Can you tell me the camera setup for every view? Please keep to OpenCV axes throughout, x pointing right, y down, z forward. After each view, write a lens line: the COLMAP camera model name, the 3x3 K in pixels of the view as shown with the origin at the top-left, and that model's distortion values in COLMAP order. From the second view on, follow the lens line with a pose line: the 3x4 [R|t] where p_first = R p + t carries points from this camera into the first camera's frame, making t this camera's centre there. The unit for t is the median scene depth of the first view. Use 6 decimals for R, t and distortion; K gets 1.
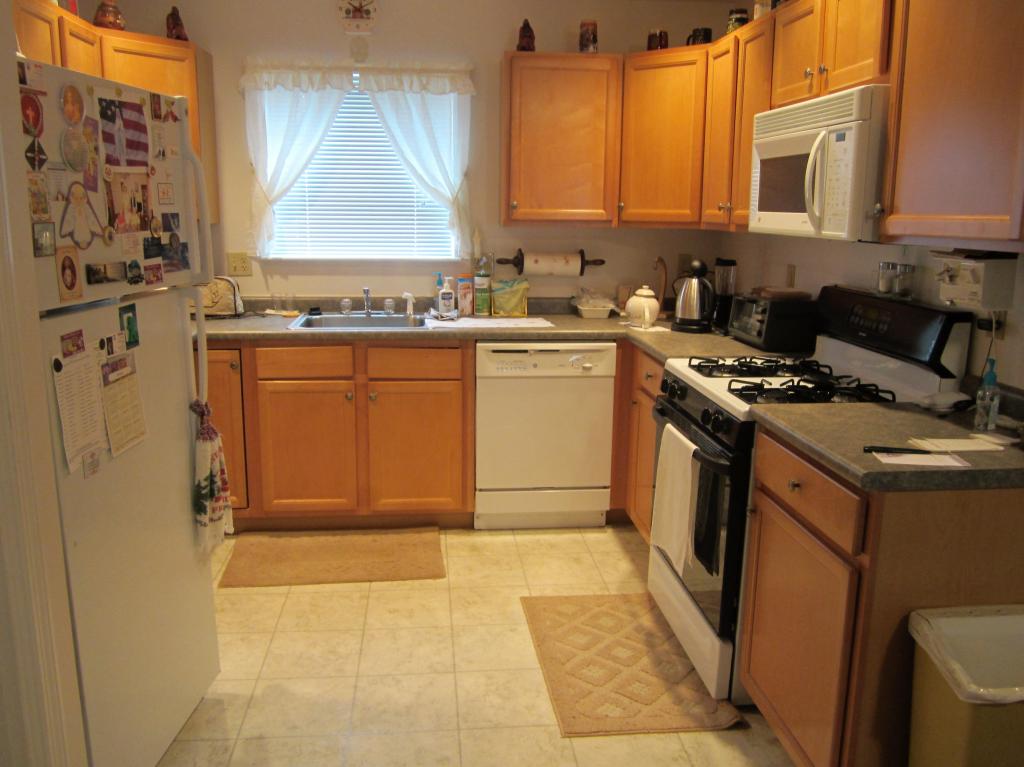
lens RADIAL K [[850.4, 0, 512.0], [0, 850.4, 383.5], [0, 0, 1]] dist [-0.020325, -0.005466]
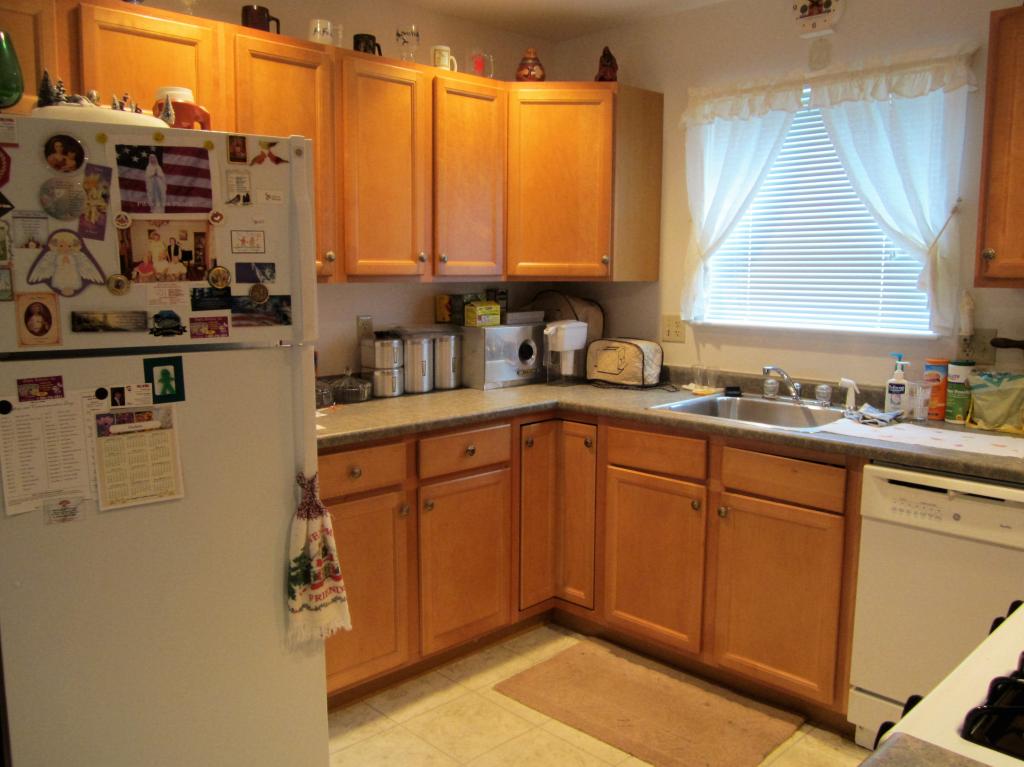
lens RADIAL K [[858.6, 0, 512.0], [0, 858.6, 383.5], [0, 0, 1]] dist [-0.018194, 0.001157]
pose [[0.624951, 0.094547, -0.774918, 0.292717], [-0.153445, 0.988152, -0.003186, -0.064857], [0.765435, 0.120898, 0.632054, 0.373602]]
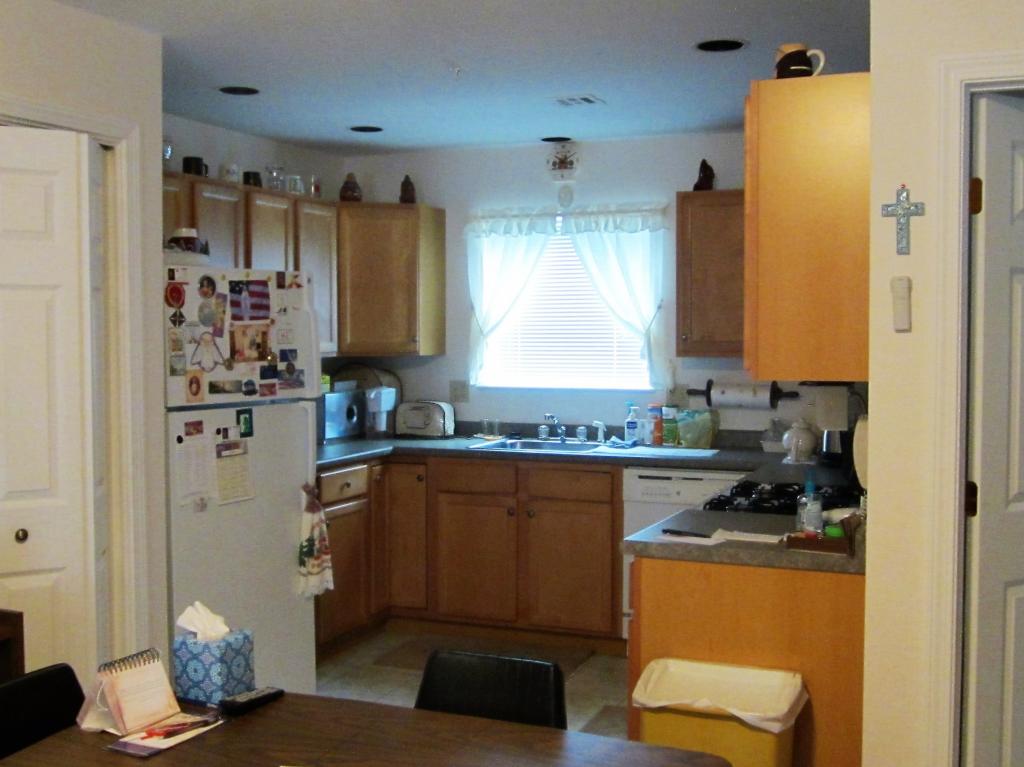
lens RADIAL K [[1191.1, 0, 486.4], [0, 1191.1, 398.9], [0, 0, 1]] dist [0.004372, -0.002635]
pose [[0.867013, 0.015503, -0.498045, 0.538962], [-0.088047, 0.988555, -0.122504, 0.062247], [0.490445, 0.150063, 0.858455, -0.345504]]
